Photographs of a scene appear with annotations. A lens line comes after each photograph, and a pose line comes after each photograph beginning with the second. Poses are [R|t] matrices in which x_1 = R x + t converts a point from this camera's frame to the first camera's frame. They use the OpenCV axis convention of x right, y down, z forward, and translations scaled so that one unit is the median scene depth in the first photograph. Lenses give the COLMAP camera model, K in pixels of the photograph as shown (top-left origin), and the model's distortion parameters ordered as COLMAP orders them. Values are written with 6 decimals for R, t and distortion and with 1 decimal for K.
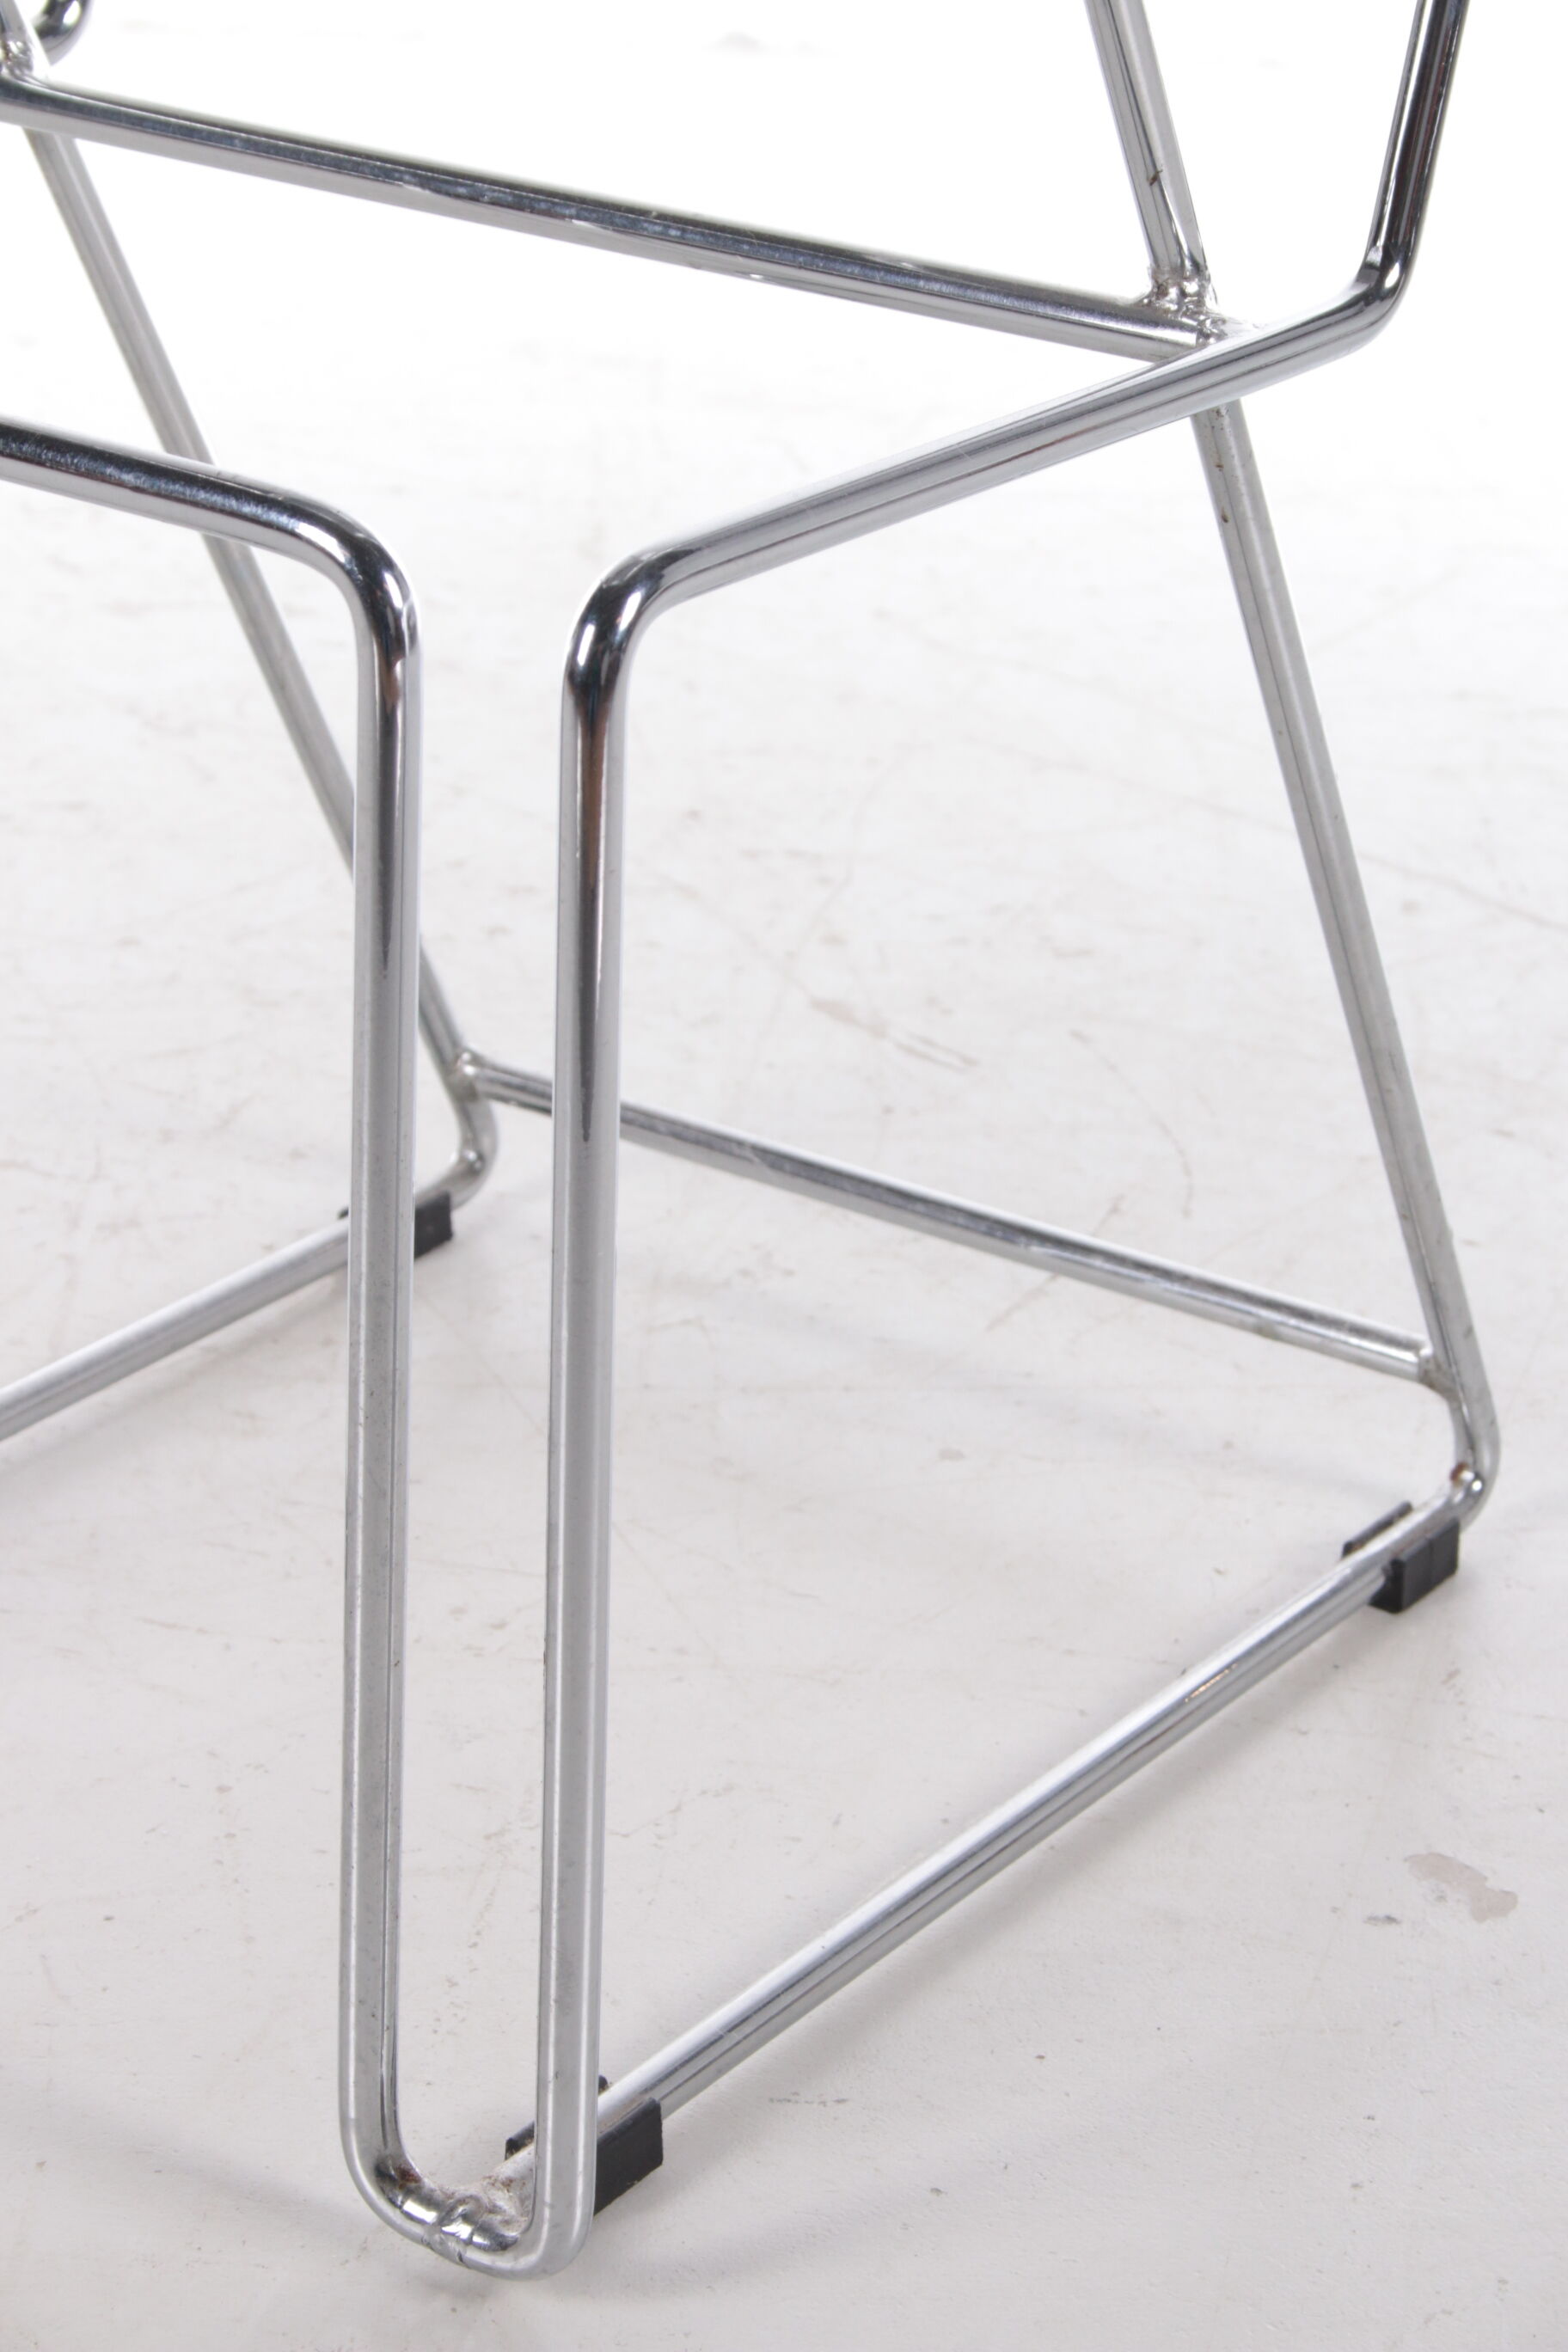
lens RADIAL K [[5412.5, 0, 802.5], [0, 5412.5, 1180.8], [0, 0, 1]] dist [0.092523, 0.000000]
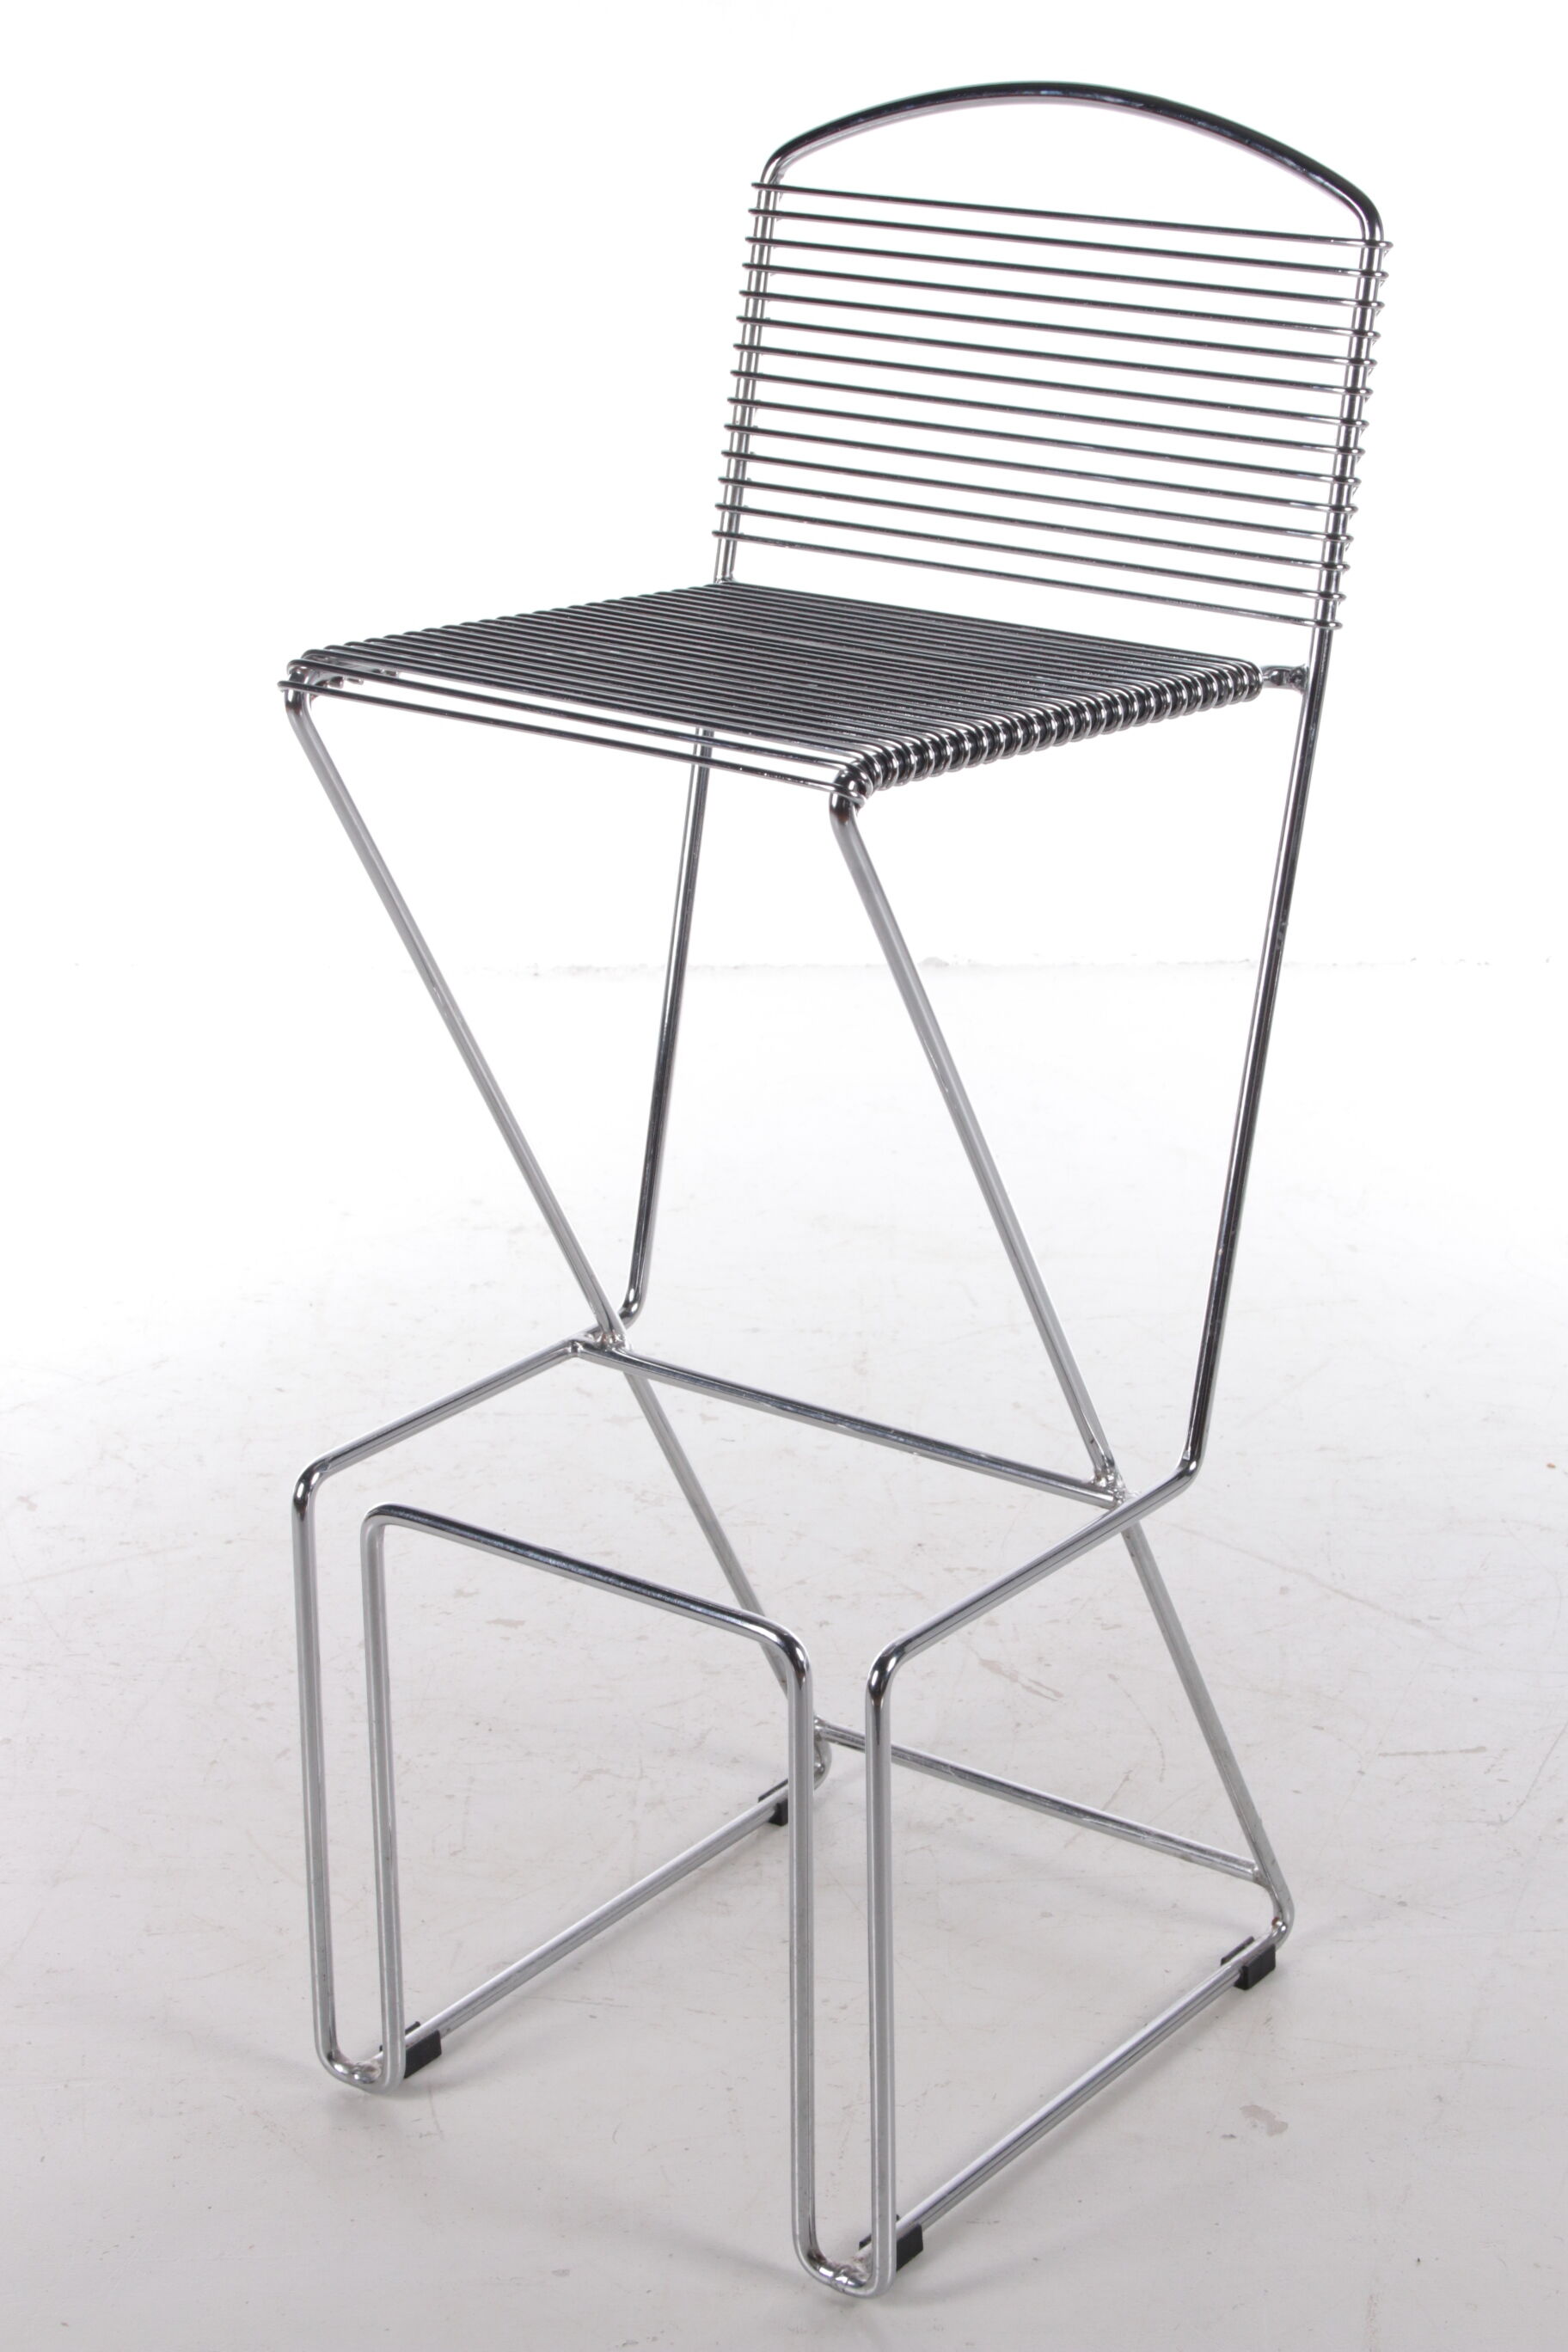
lens RADIAL K [[4585.0, 0, 797.6], [0, 4585.0, 1168.7], [0, 0, 1]] dist [0.083432, 0.000000]
pose [[0.998187, -0.034662, -0.049212, 0.030893], [0.032349, 0.998369, -0.047039, -0.176849], [0.050762, 0.045362, 0.997680, -0.924283]]
